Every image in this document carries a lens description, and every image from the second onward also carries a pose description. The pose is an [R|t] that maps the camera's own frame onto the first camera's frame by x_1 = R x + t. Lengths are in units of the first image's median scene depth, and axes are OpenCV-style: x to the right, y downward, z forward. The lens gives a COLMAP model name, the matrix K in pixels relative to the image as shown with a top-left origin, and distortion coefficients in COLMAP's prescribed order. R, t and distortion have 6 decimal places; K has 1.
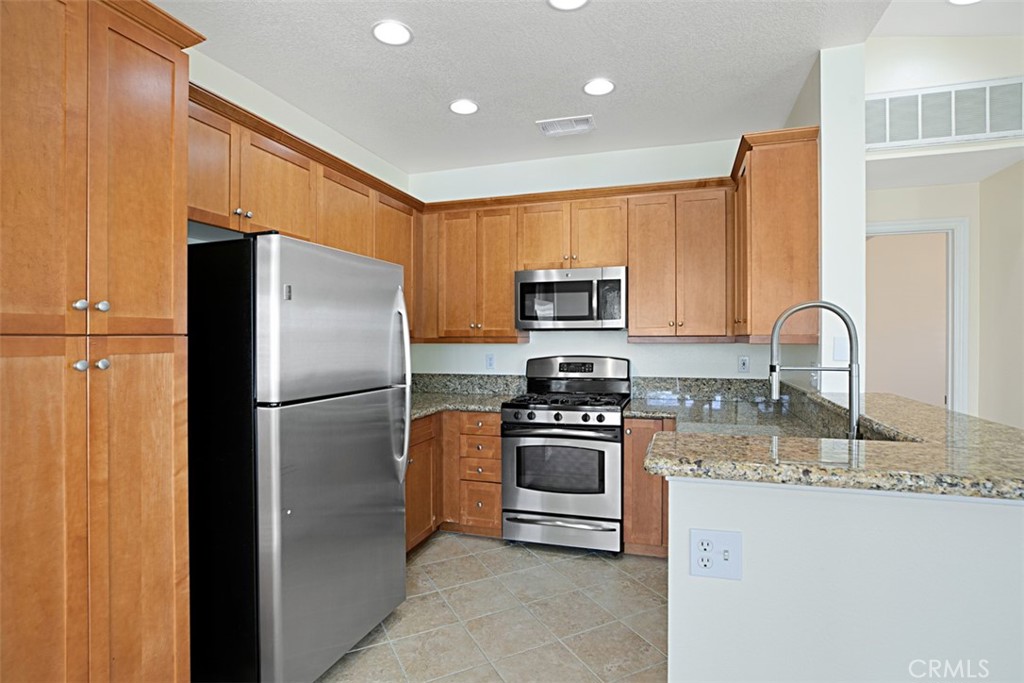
lens RADIAL K [[511.8, 0, 522.8], [0, 511.8, 341.8], [0, 0, 1]] dist [-0.016089, 0.002021]
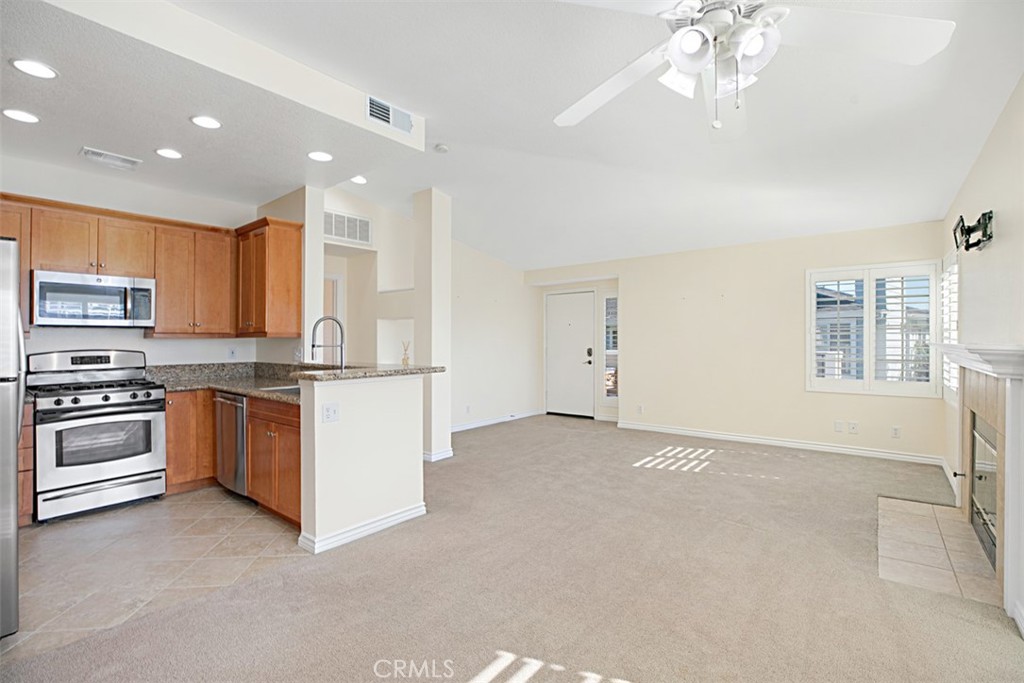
lens RADIAL K [[467.9, 0, 512.8], [0, 467.9, 339.9], [0, 0, 1]] dist [-0.022846, 0.002461]
pose [[0.370399, 0.001602, 0.928871, -0.580284], [0.012663, 0.999897, -0.006774, 0.028165], [-0.928786, 0.014272, 0.370340, -0.293580]]
